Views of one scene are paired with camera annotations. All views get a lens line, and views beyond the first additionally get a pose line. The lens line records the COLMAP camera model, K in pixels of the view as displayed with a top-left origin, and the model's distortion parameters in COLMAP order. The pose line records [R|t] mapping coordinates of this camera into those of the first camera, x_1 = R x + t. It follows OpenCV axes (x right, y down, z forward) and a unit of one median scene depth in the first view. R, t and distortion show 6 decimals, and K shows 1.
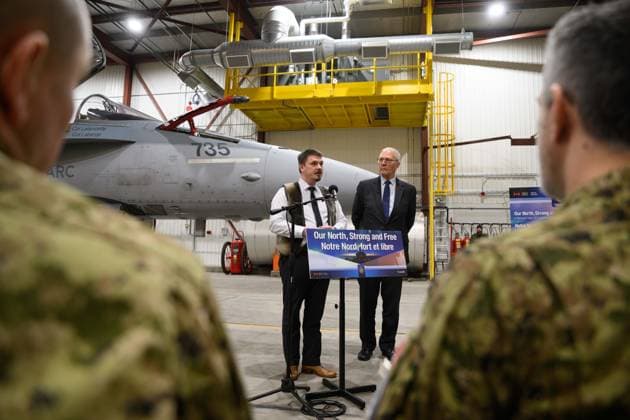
lens RADIAL K [[433.1, 0, 307.6], [0, 433.1, 207.7], [0, 0, 1]] dist [-0.047785, 0.000828]
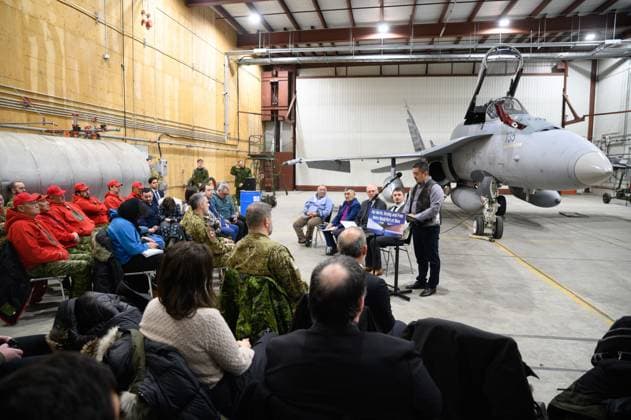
lens RADIAL K [[433.8, 0, 308.1], [0, 433.8, 207.7], [0, 0, 1]] dist [-0.047785, 0.000828]
pose [[0.048502, 0.071252, -0.996278, 0.445672], [0.083300, 0.993689, 0.075122, -0.029677], [0.995343, -0.086633, 0.042261, 0.129431]]
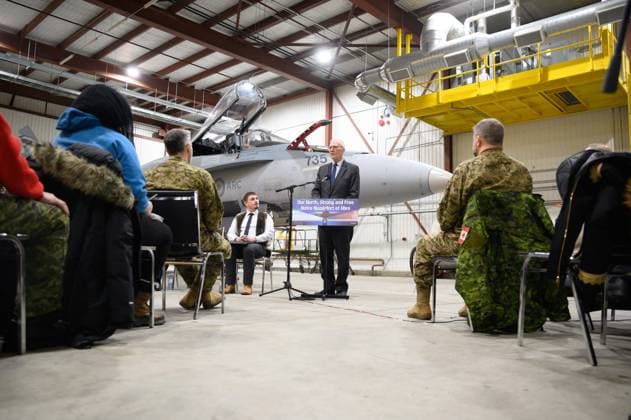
lens RADIAL K [[493.0, 0, 315.5], [0, 493.0, 210.0], [0, 0, 1]] dist [-0.002578, 0.001346]
pose [[0.863882, -0.056510, -0.500514, 0.233826], [0.039784, 0.998237, -0.044038, 0.039927], [0.502120, 0.018131, 0.864608, -0.153273]]
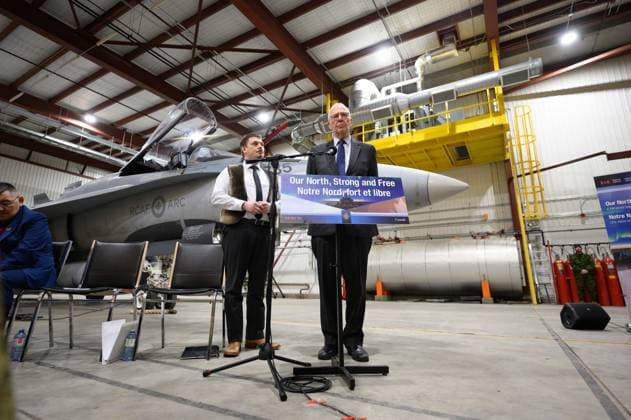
lens RADIAL K [[332.2, 0, 313.2], [0, 332.2, 207.0], [0, 0, 1]] dist [0.018759, -0.000781]
pose [[0.948474, -0.092299, -0.303113, 0.058066], [0.044550, 0.985976, -0.160833, 0.050416], [0.313707, 0.139042, 0.939284, 0.076629]]
